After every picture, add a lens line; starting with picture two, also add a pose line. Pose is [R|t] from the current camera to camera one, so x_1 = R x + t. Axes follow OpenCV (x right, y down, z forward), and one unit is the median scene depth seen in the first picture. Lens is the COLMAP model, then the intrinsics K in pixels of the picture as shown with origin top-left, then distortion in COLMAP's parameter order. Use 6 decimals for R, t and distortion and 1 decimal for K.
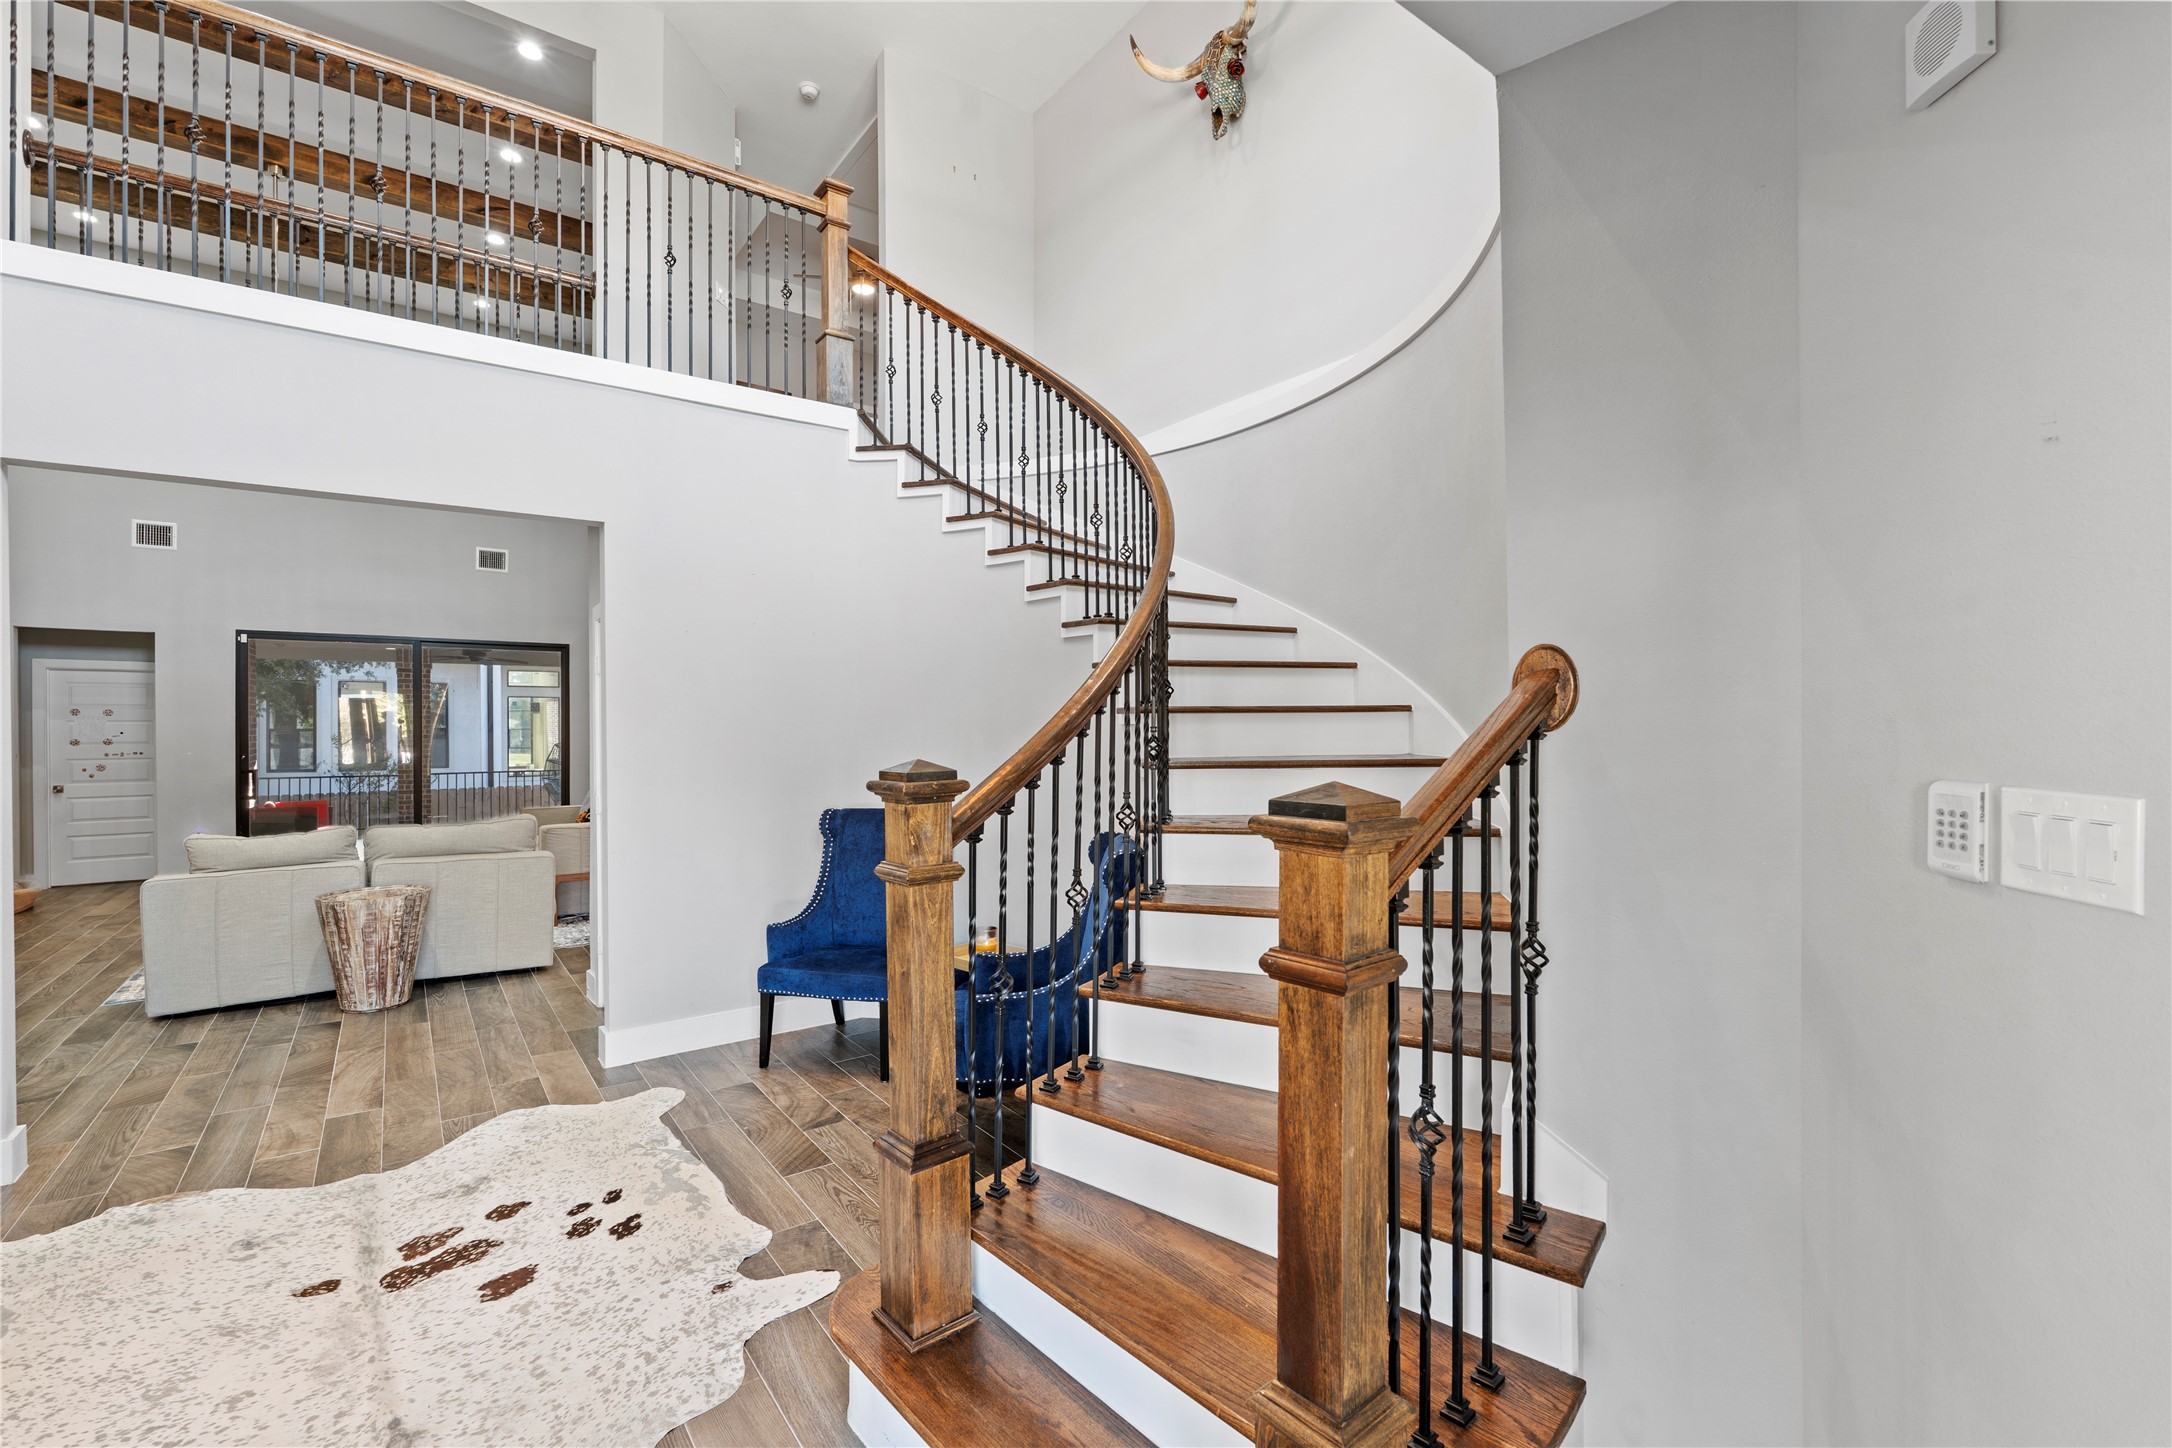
lens RADIAL K [[954.6, 0, 1093.5], [0, 954.6, 723.6], [0, 0, 1]] dist [-0.002941, -0.000563]
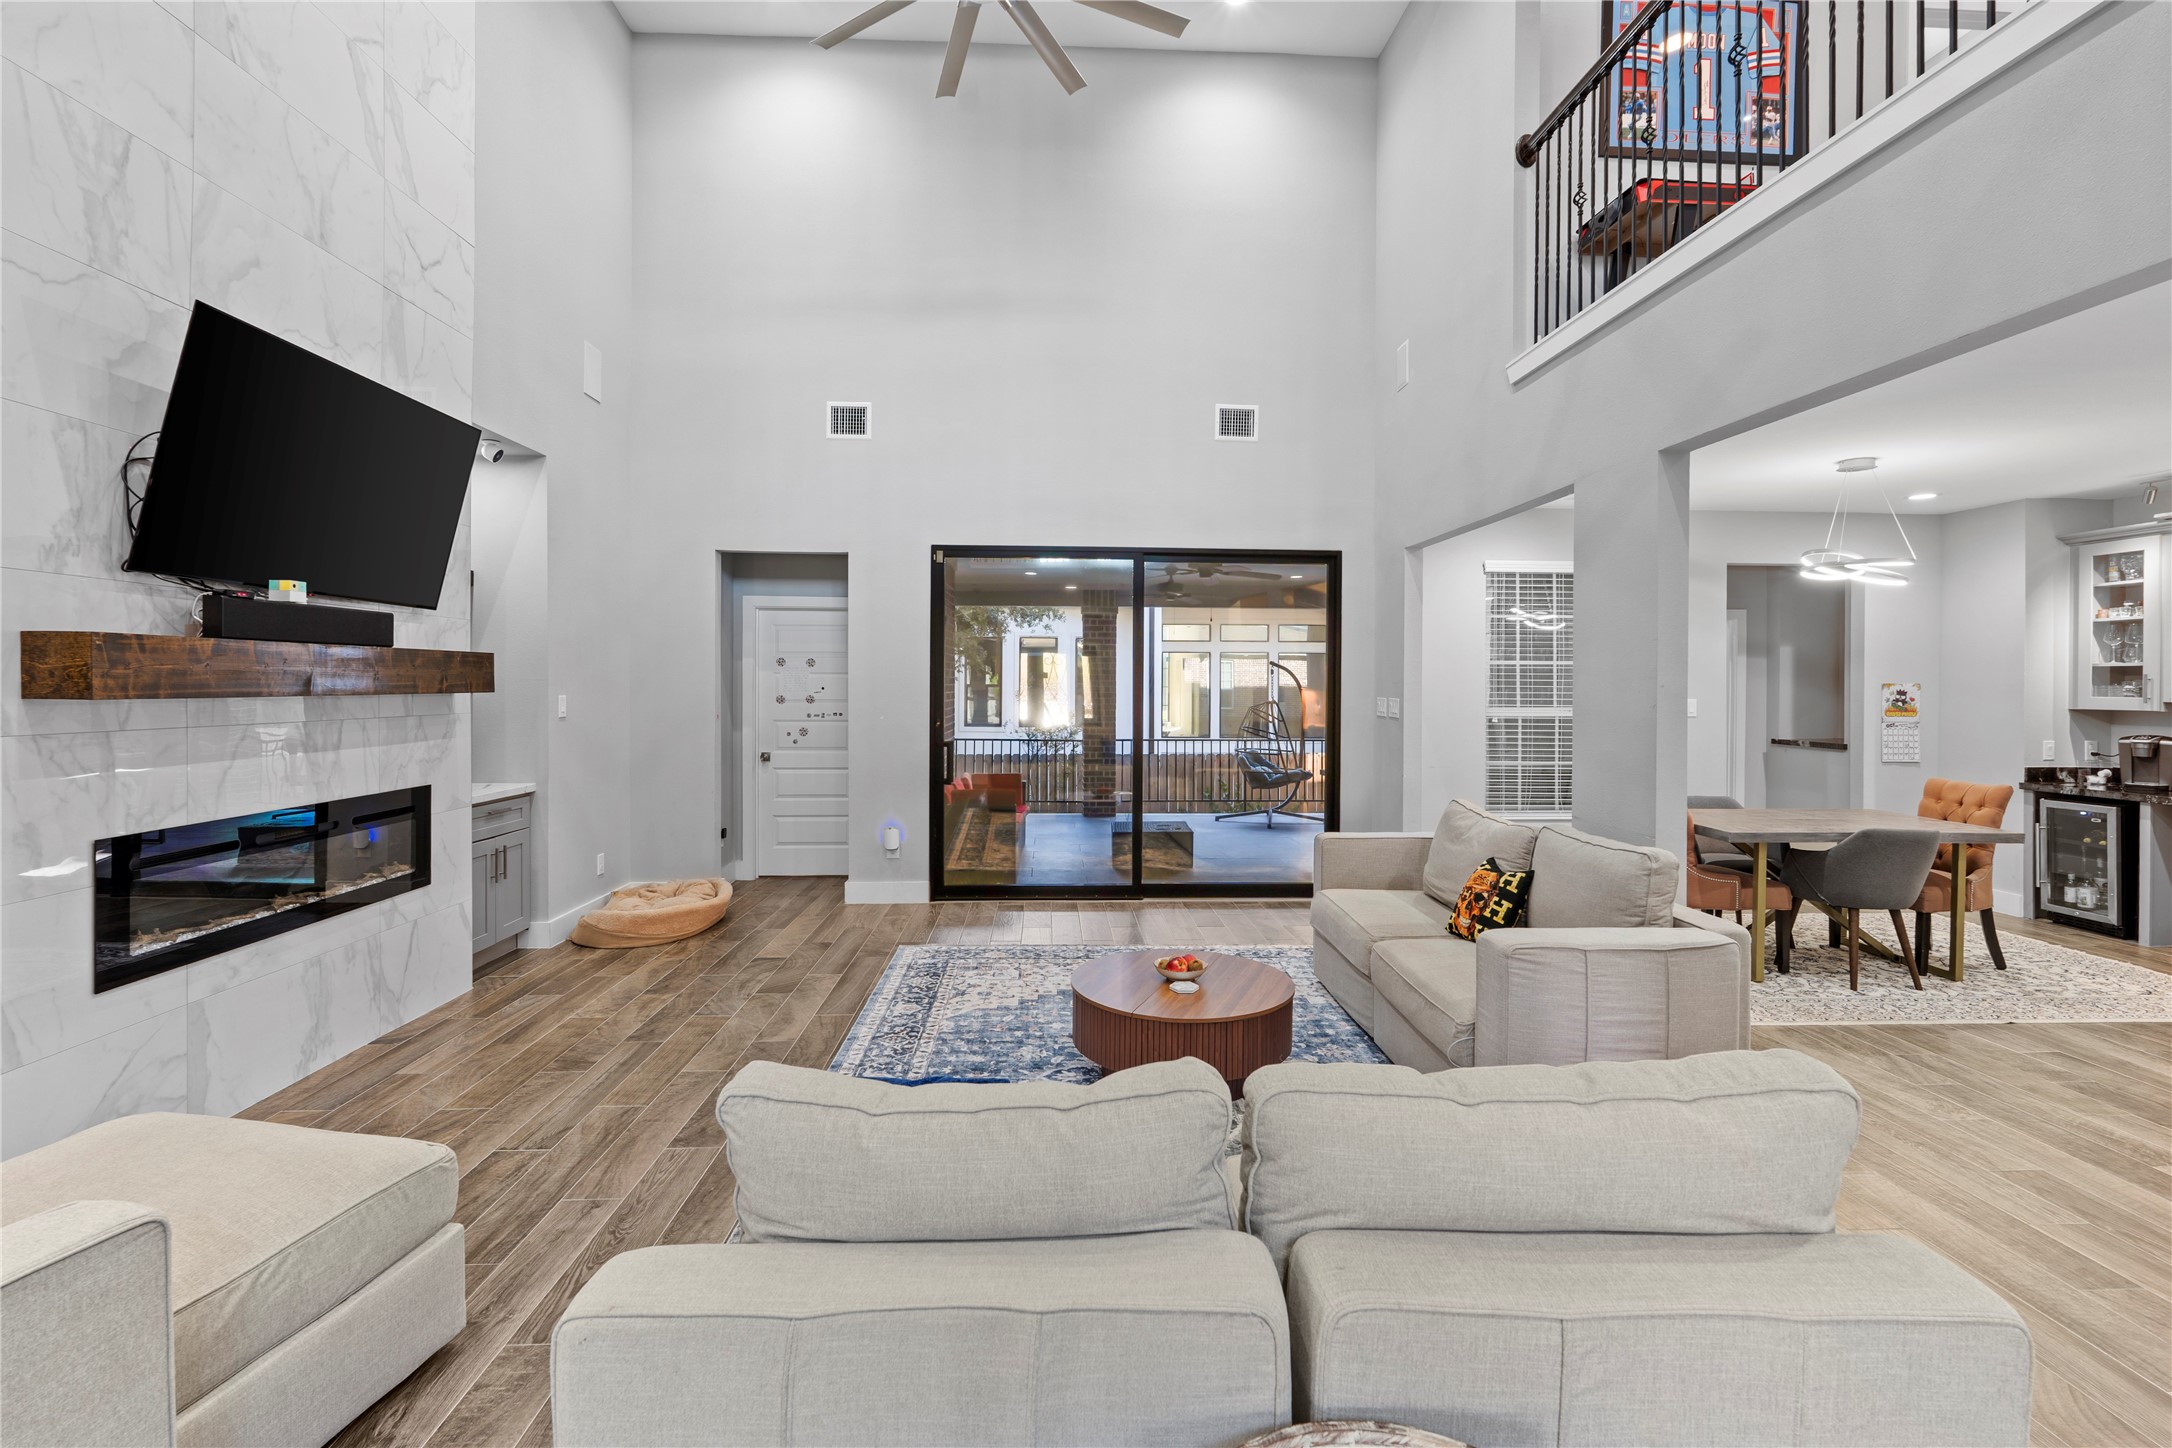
lens RADIAL K [[954.6, 0, 1083.6], [0, 954.6, 696.7], [0, 0, 1]] dist [-0.002941, -0.000563]
pose [[0.830054, 0.017972, -0.557394, -0.425072], [-0.010550, 0.999808, 0.016526, 0.001544], [0.557583, -0.007837, 0.830084, 0.491544]]
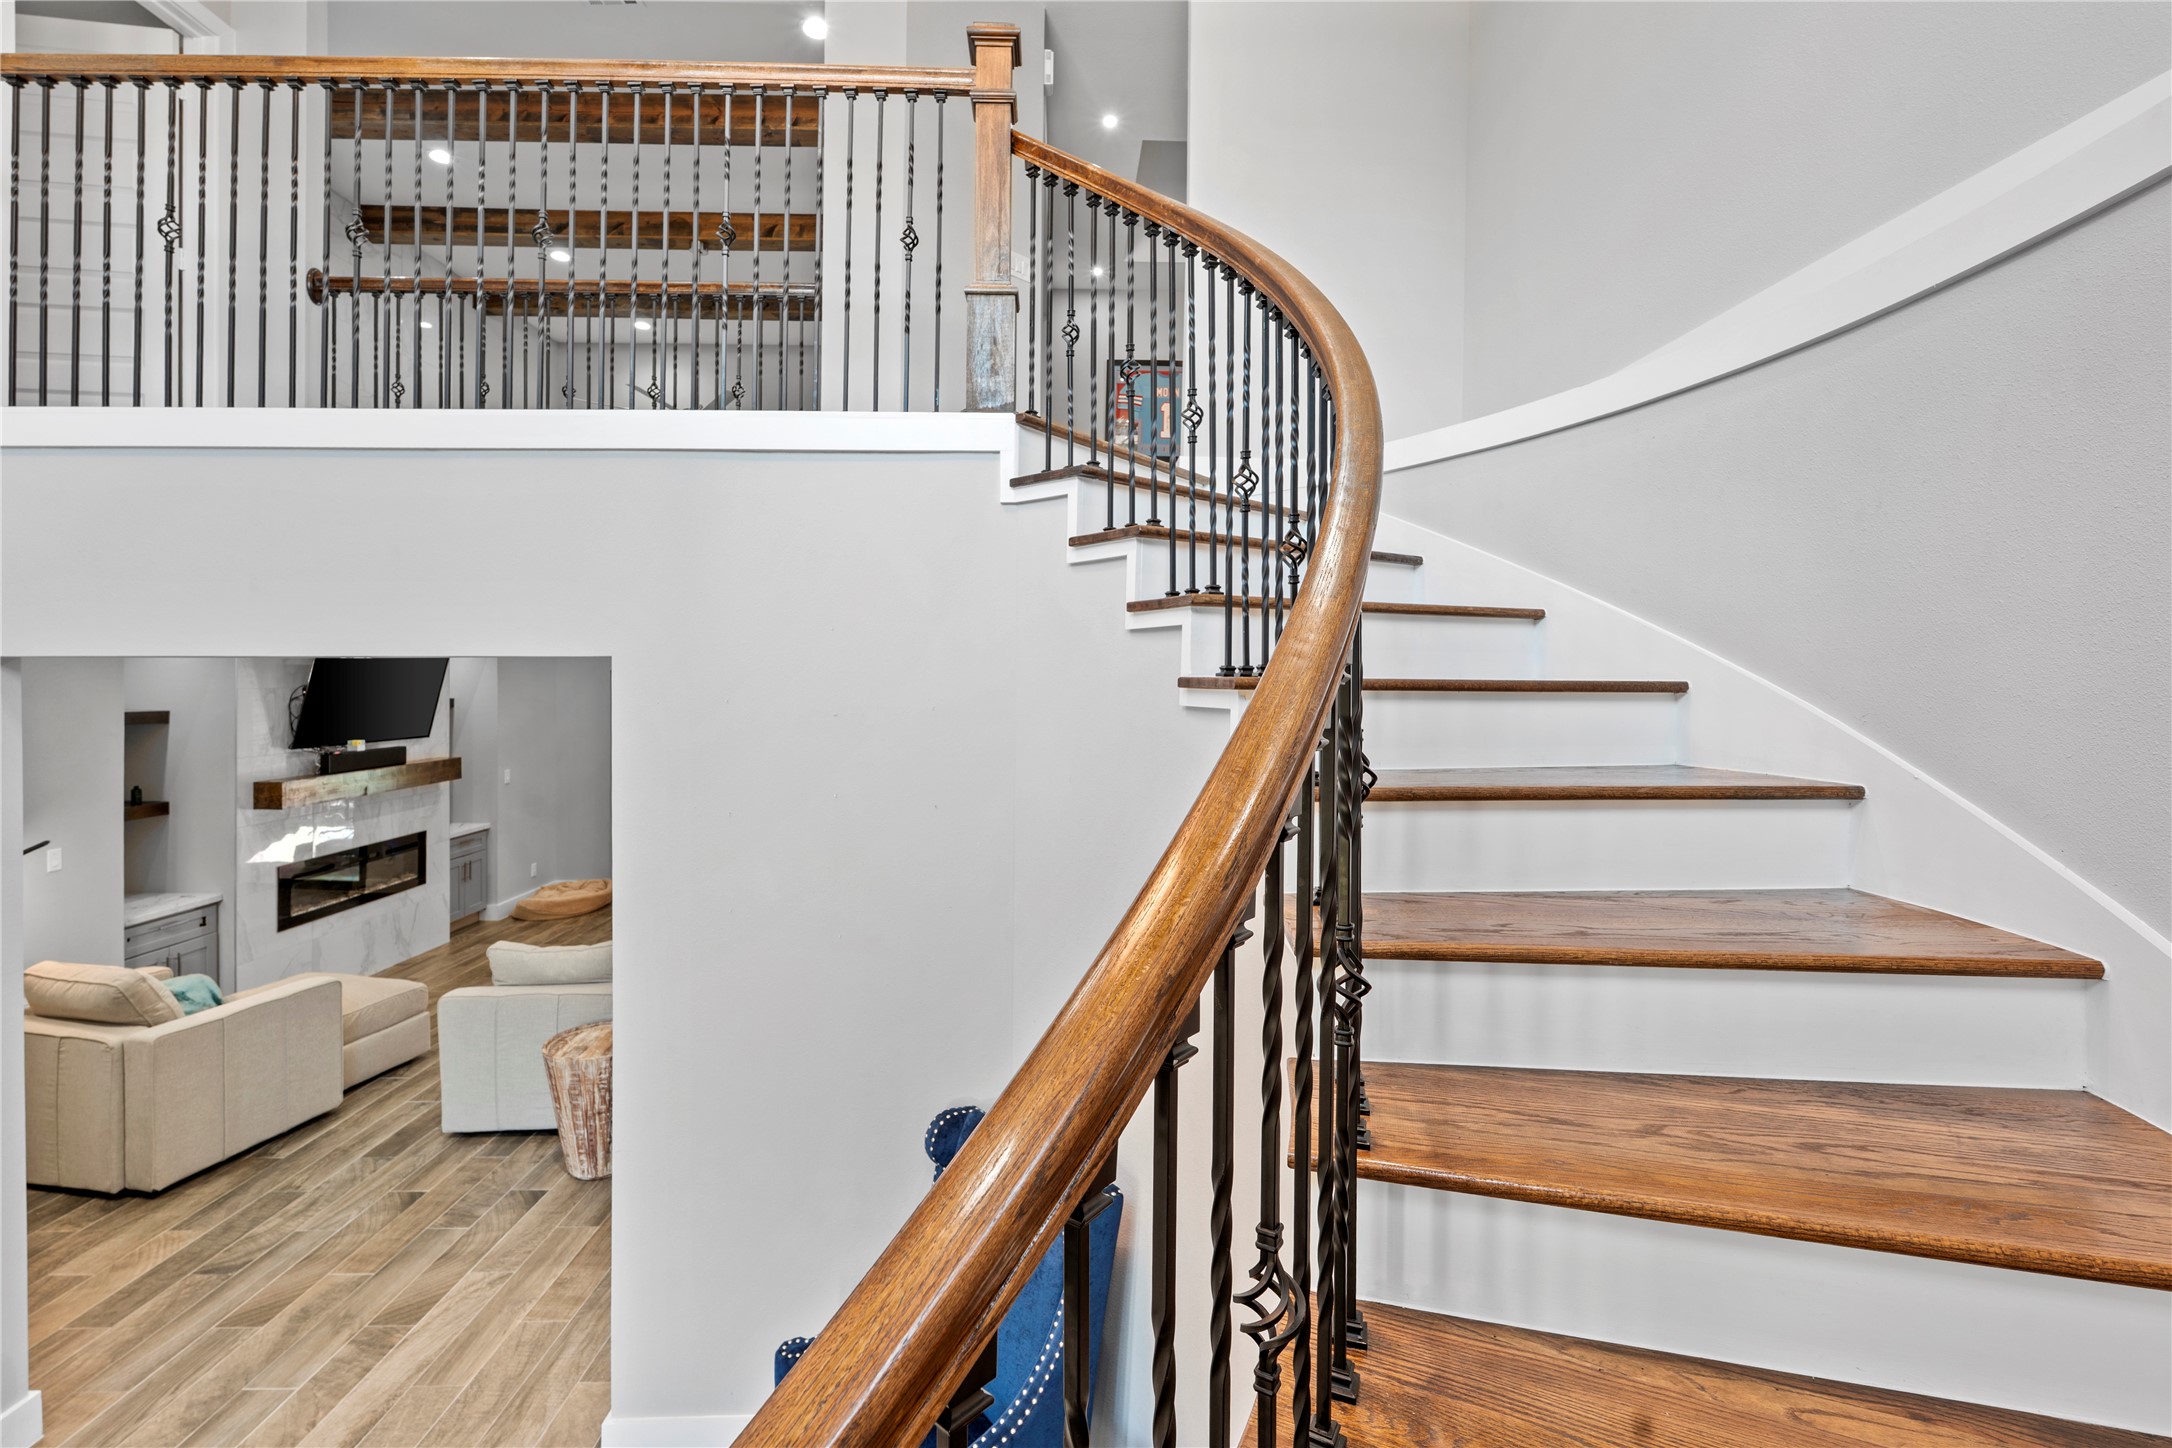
lens RADIAL K [[954.6, 0, 1098.8], [0, 954.6, 684.5], [0, 0, 1]] dist [-0.002941, -0.000563]
pose [[0.828672, 0.016130, -0.559503, 0.071053], [-0.011662, 0.999865, 0.011552, -0.100032], [0.559614, -0.003048, 0.828748, 0.313238]]
